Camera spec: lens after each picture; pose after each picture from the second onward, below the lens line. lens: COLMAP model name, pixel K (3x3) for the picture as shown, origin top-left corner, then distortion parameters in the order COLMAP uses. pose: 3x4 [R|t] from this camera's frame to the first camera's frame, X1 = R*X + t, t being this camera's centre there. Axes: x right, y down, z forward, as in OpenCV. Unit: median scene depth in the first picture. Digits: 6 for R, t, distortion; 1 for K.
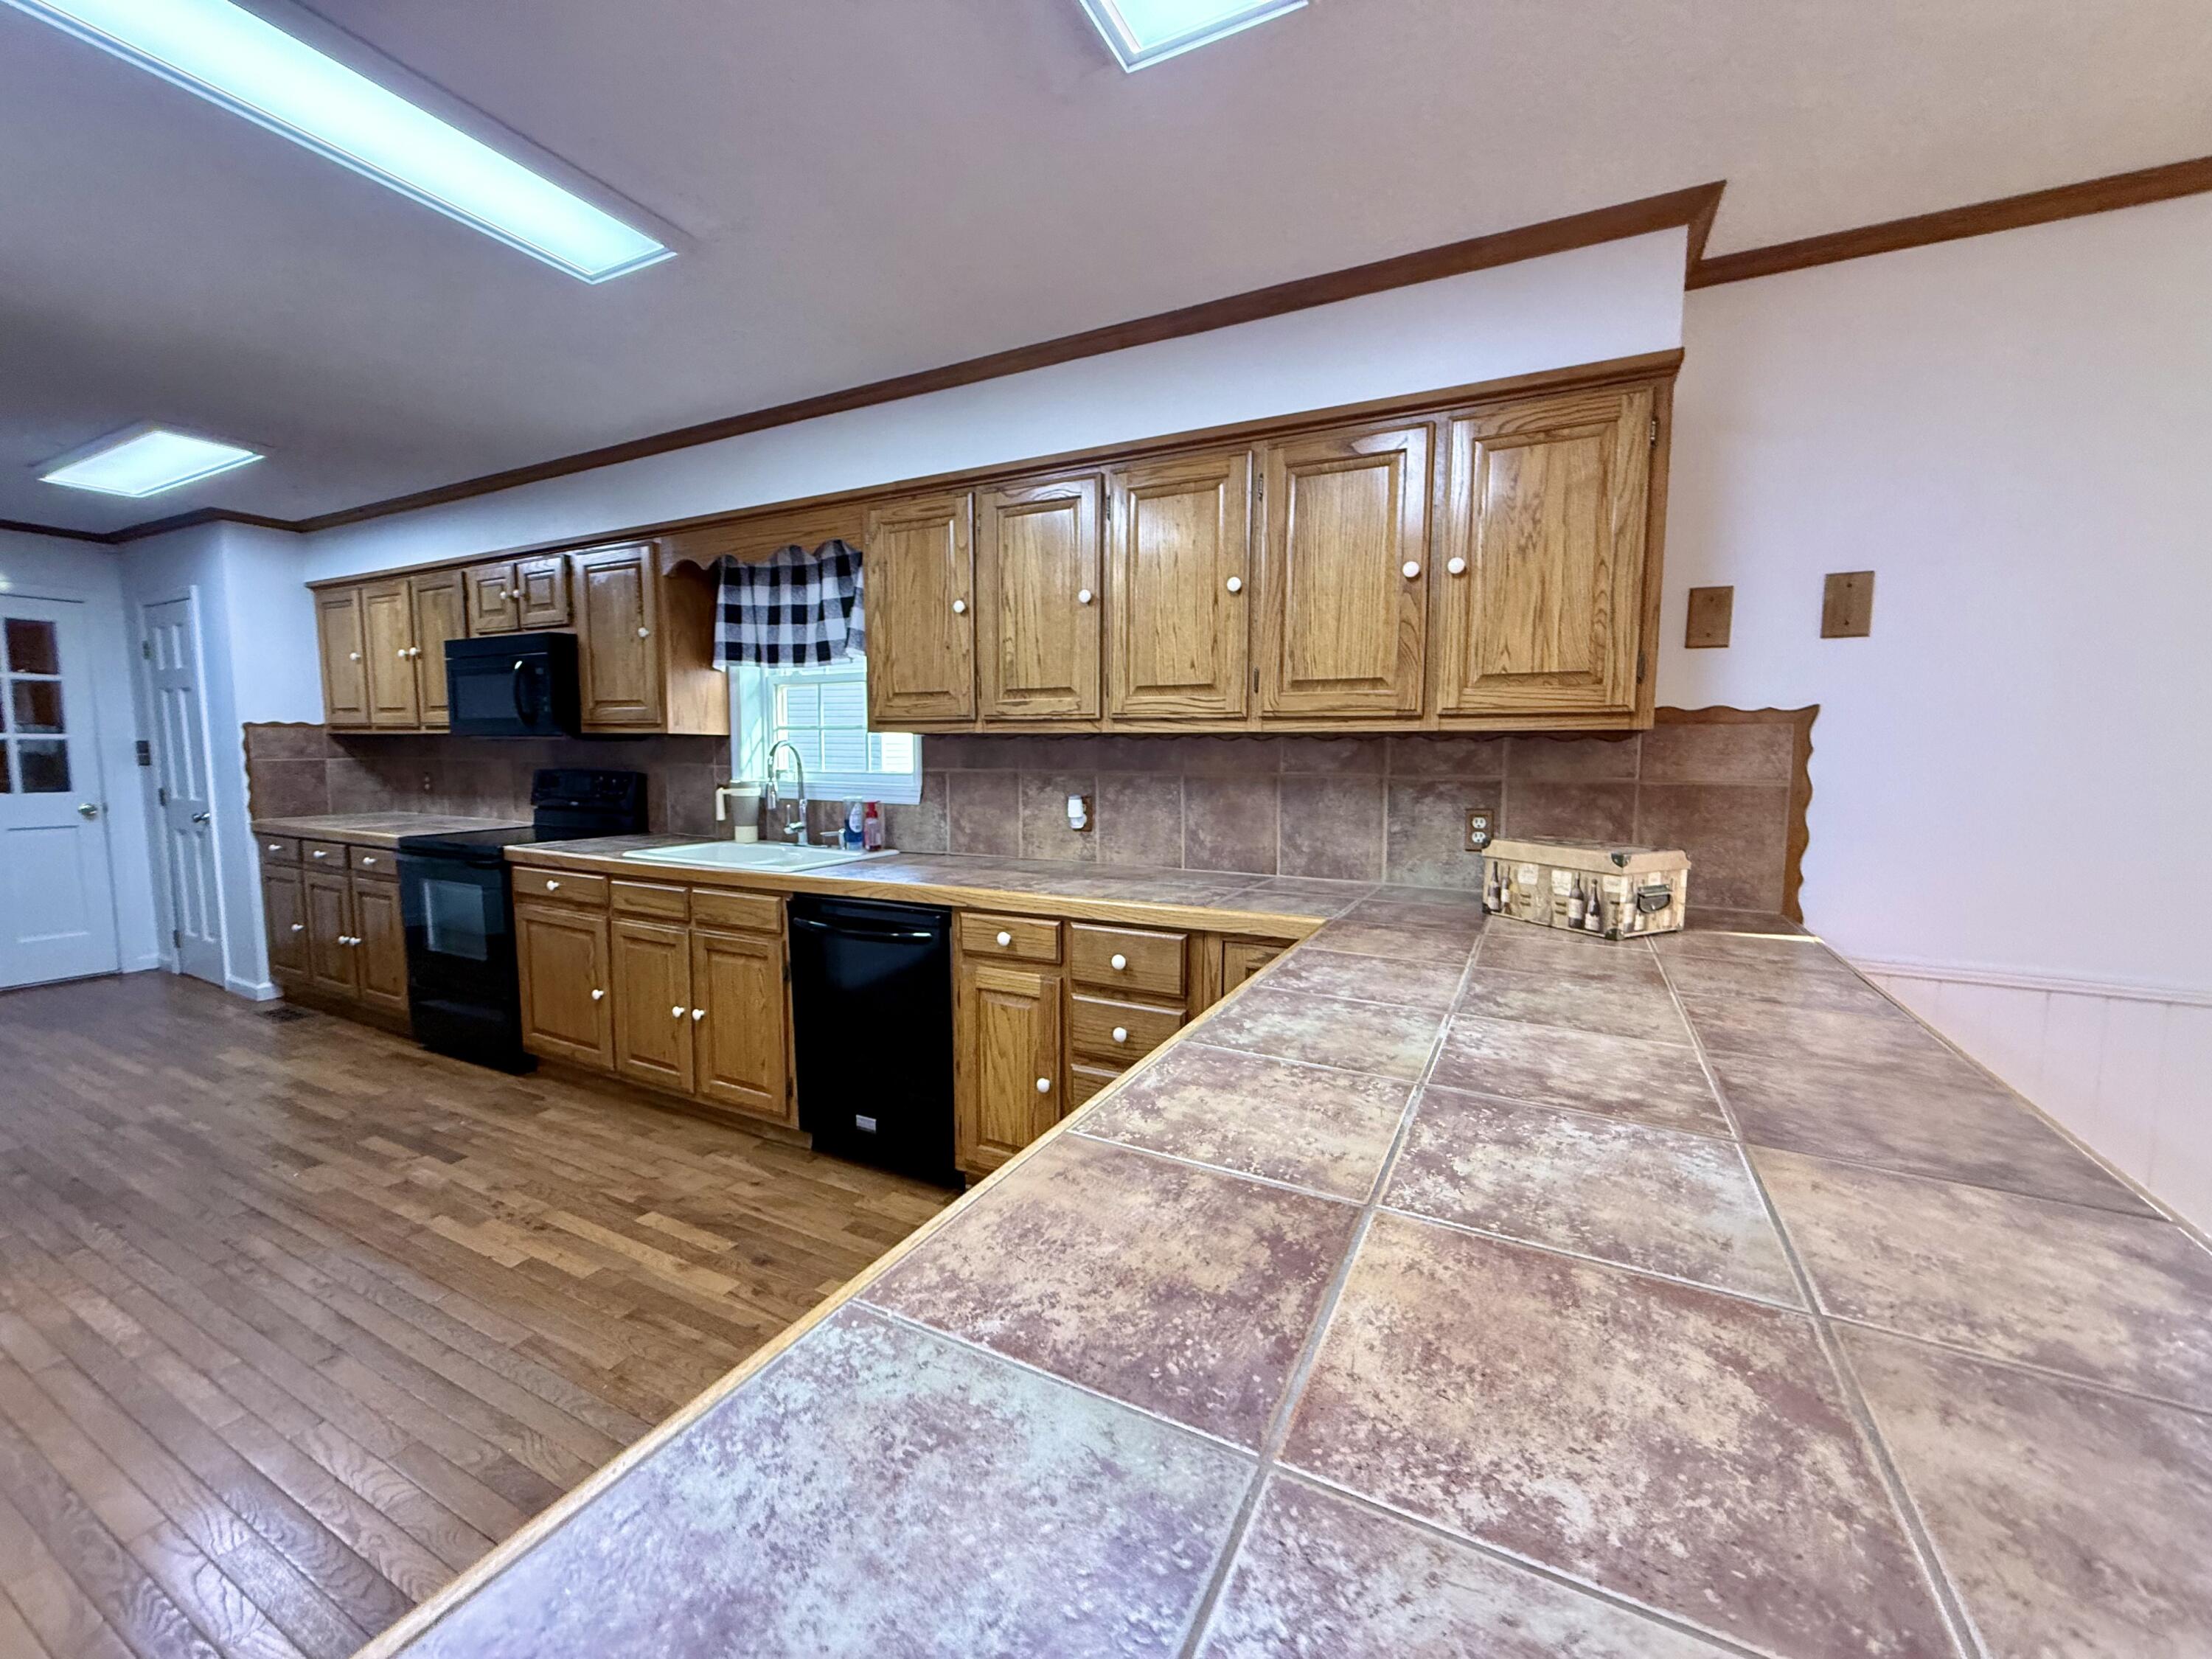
lens RADIAL K [[881.9, 0, 1099.9], [0, 881.9, 833.3], [0, 0, 1]] dist [0.001742, -0.000190]
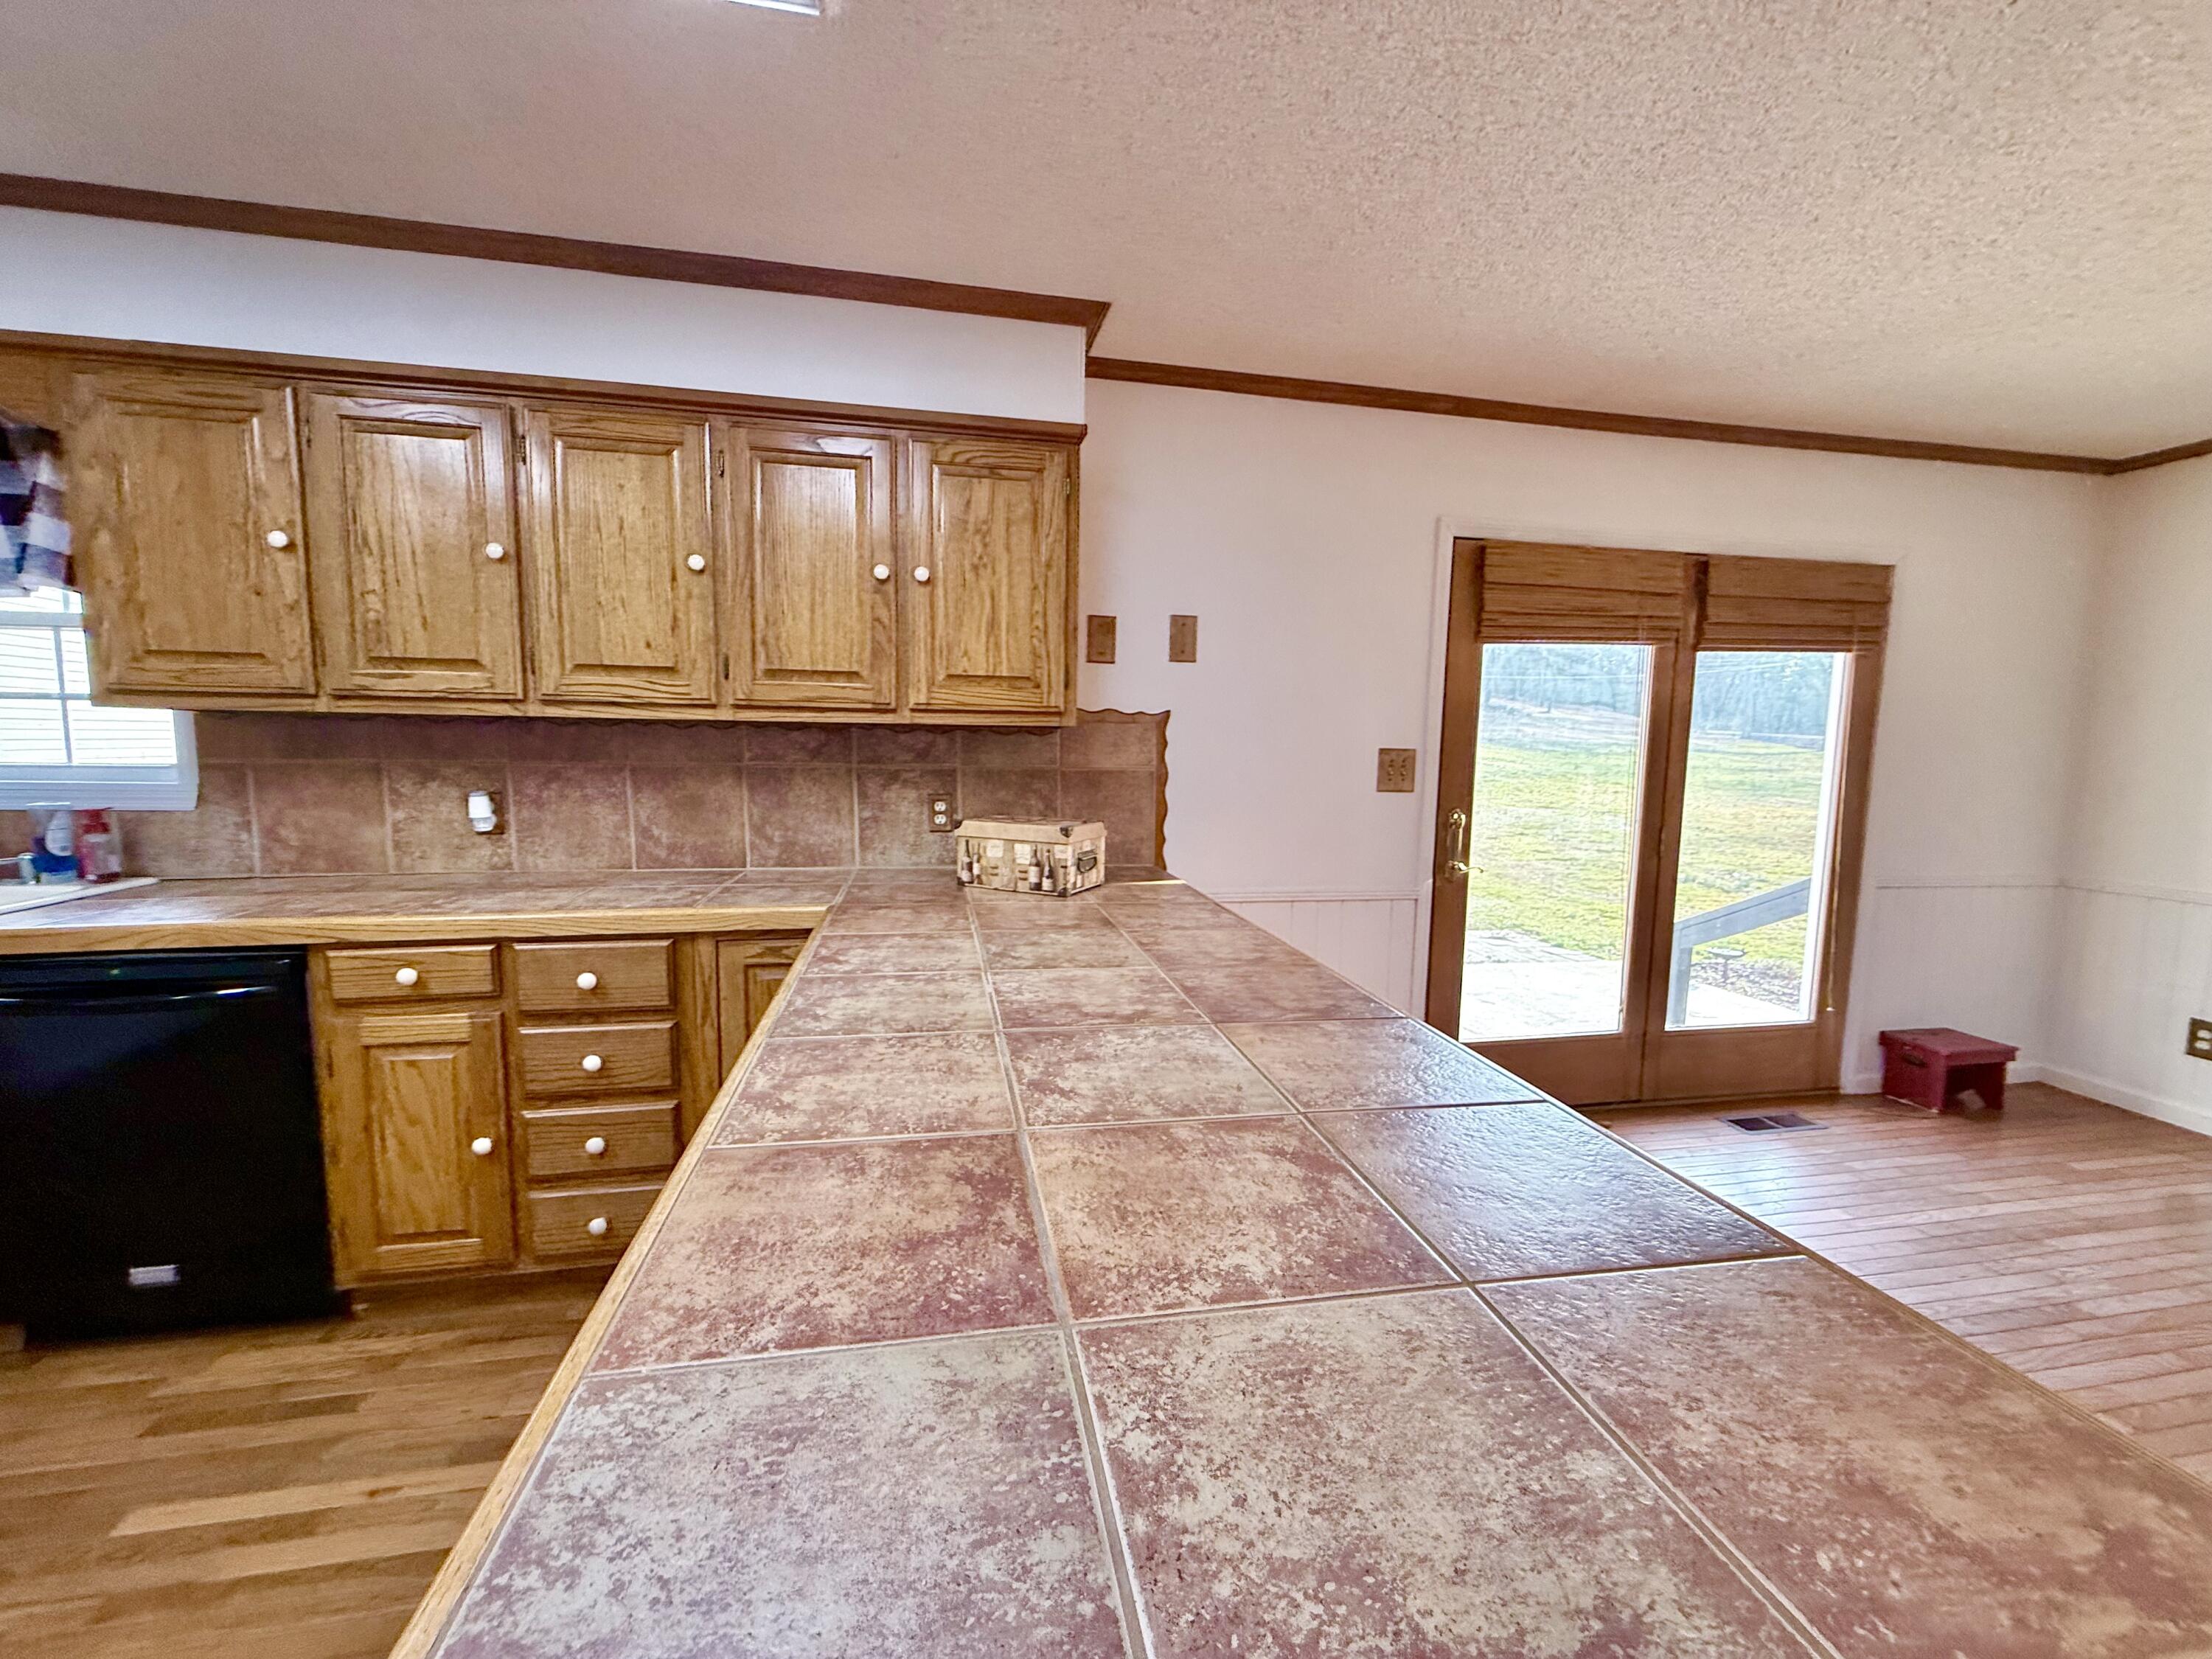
lens RADIAL K [[881.9, 0, 1099.9], [0, 881.9, 833.3], [0, 0, 1]] dist [0.001742, -0.000190]
pose [[0.784104, -0.056449, 0.618057, -0.122660], [0.047149, 0.998395, 0.031370, -0.003939], [-0.618835, 0.004543, 0.785507, -0.002014]]
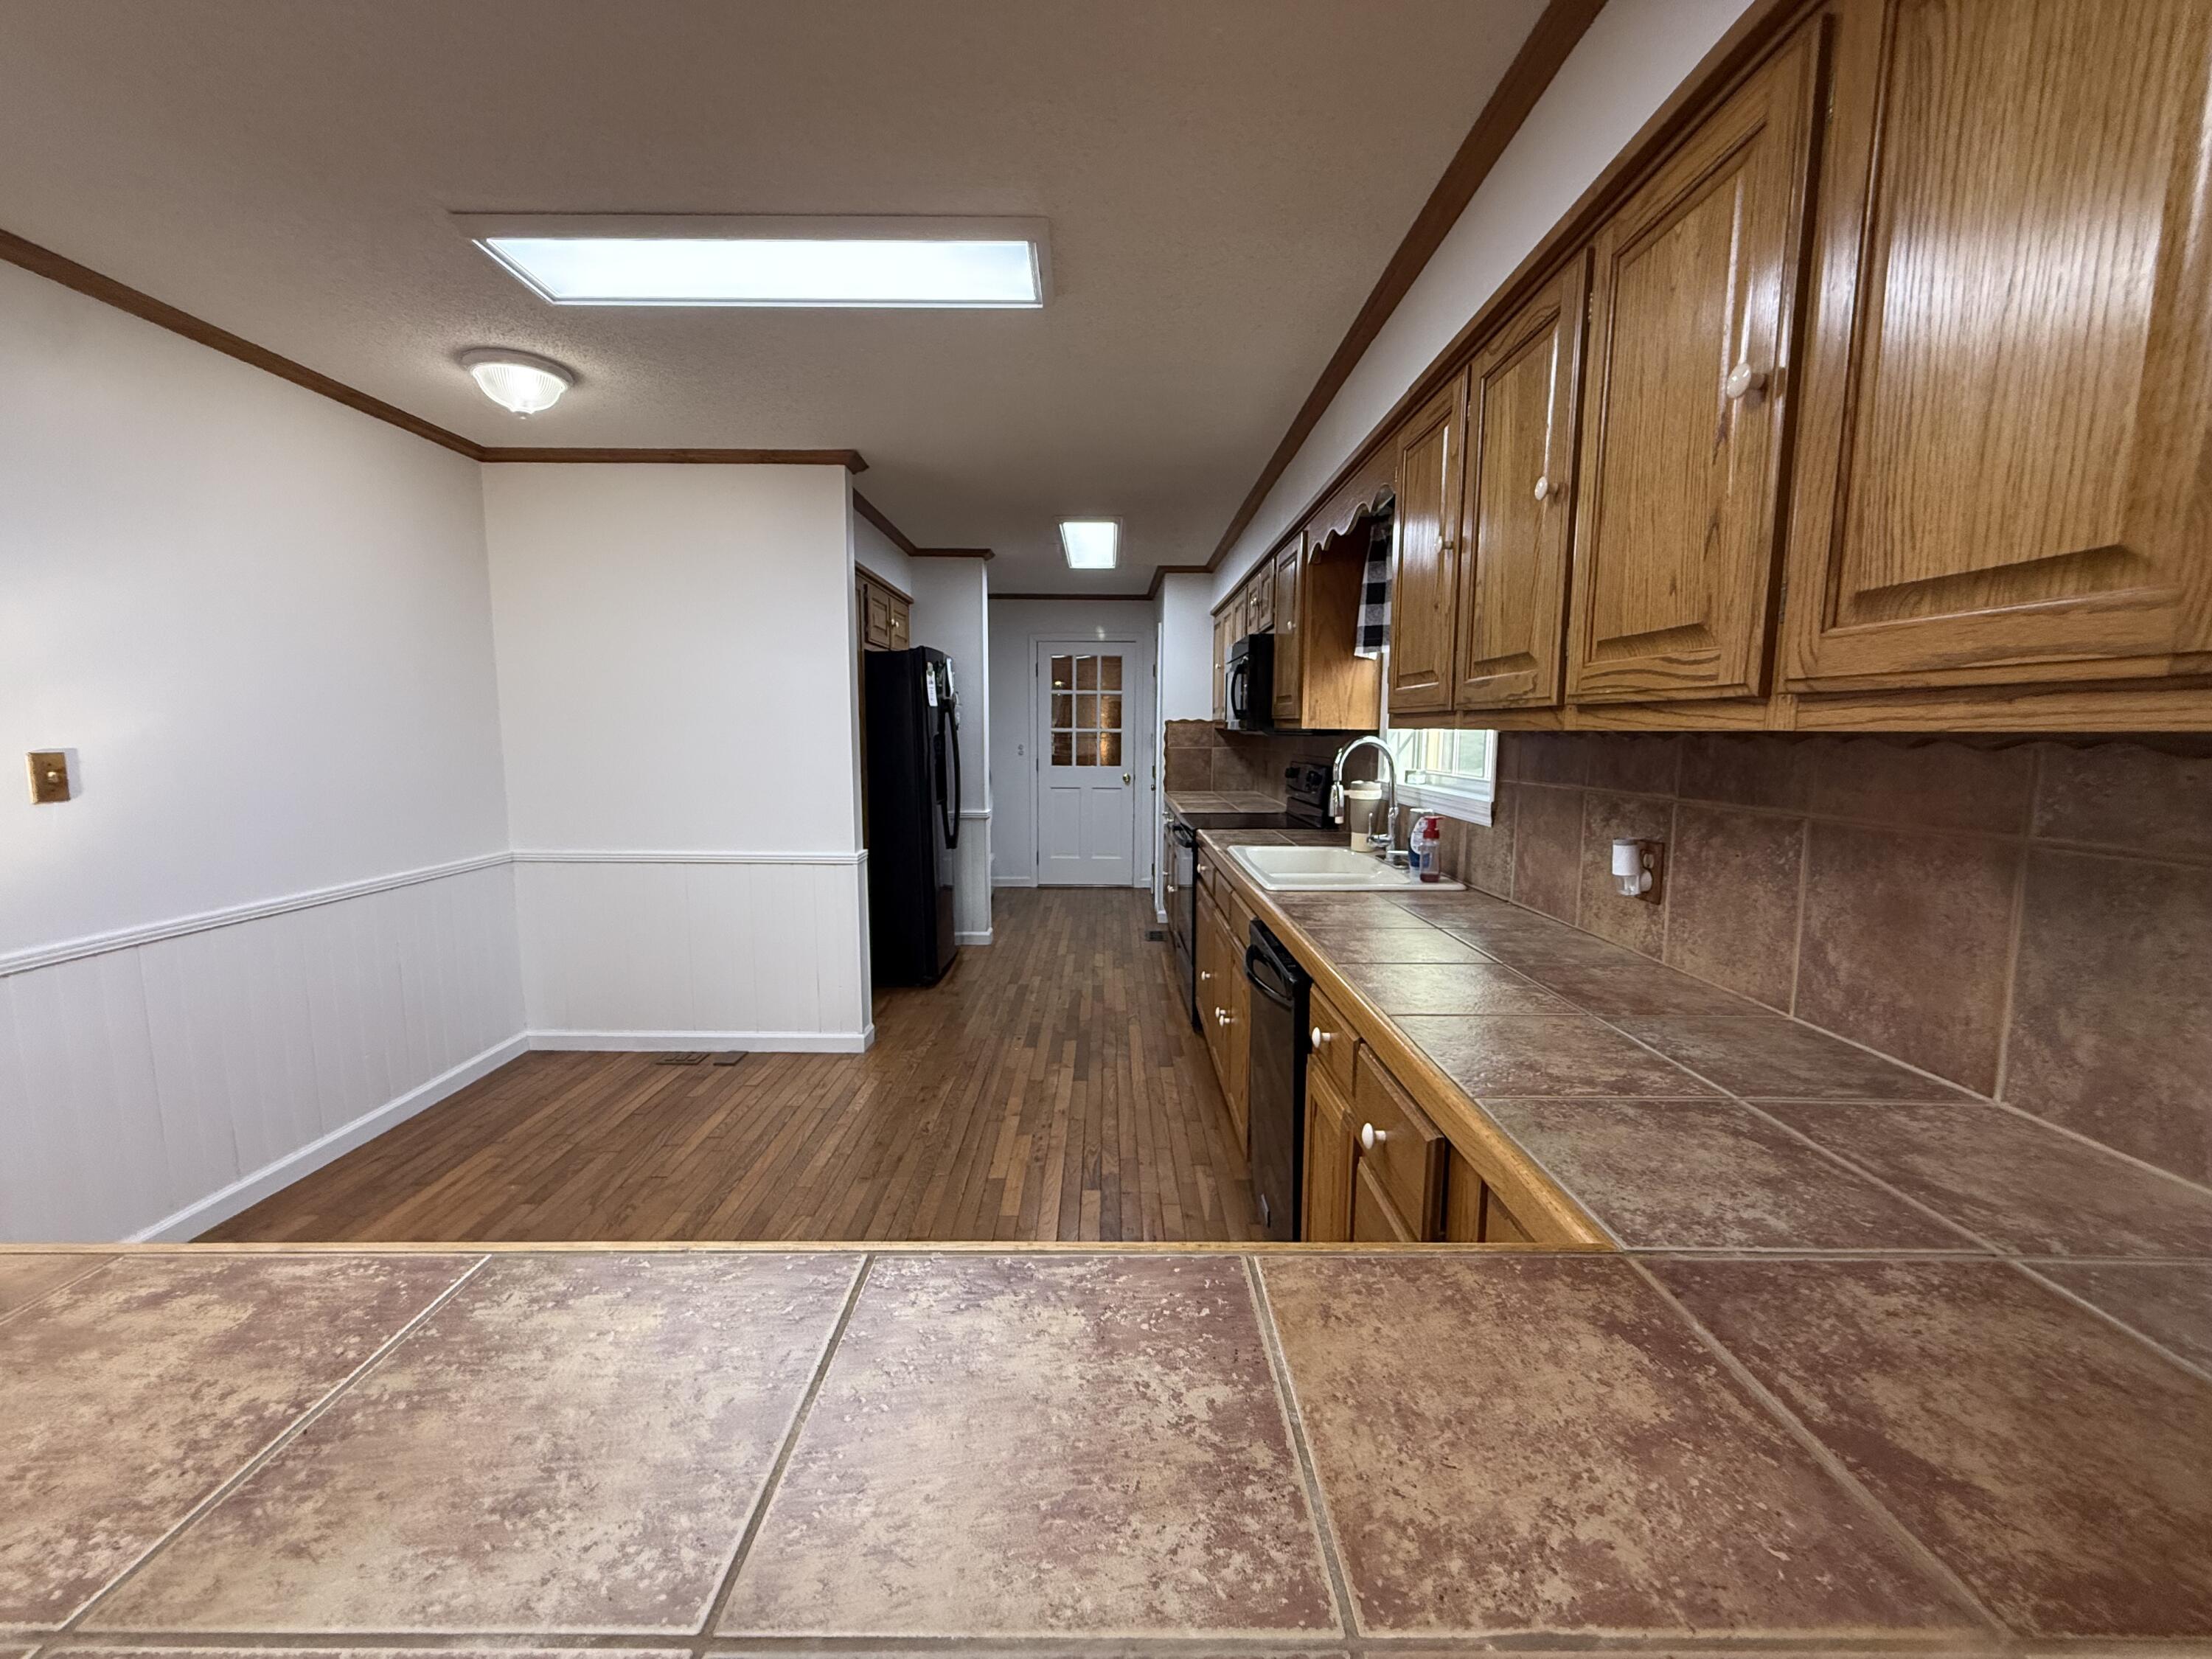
lens RADIAL K [[879.3, 0, 1101.2], [0, 879.3, 837.0], [0, 0, 1]] dist [0.000204, 0.000004]
pose [[0.458339, 0.105827, -0.882454, 0.464694], [-0.089092, 0.993355, 0.072853, -0.079708], [0.884301, 0.045228, 0.464722, 0.627150]]
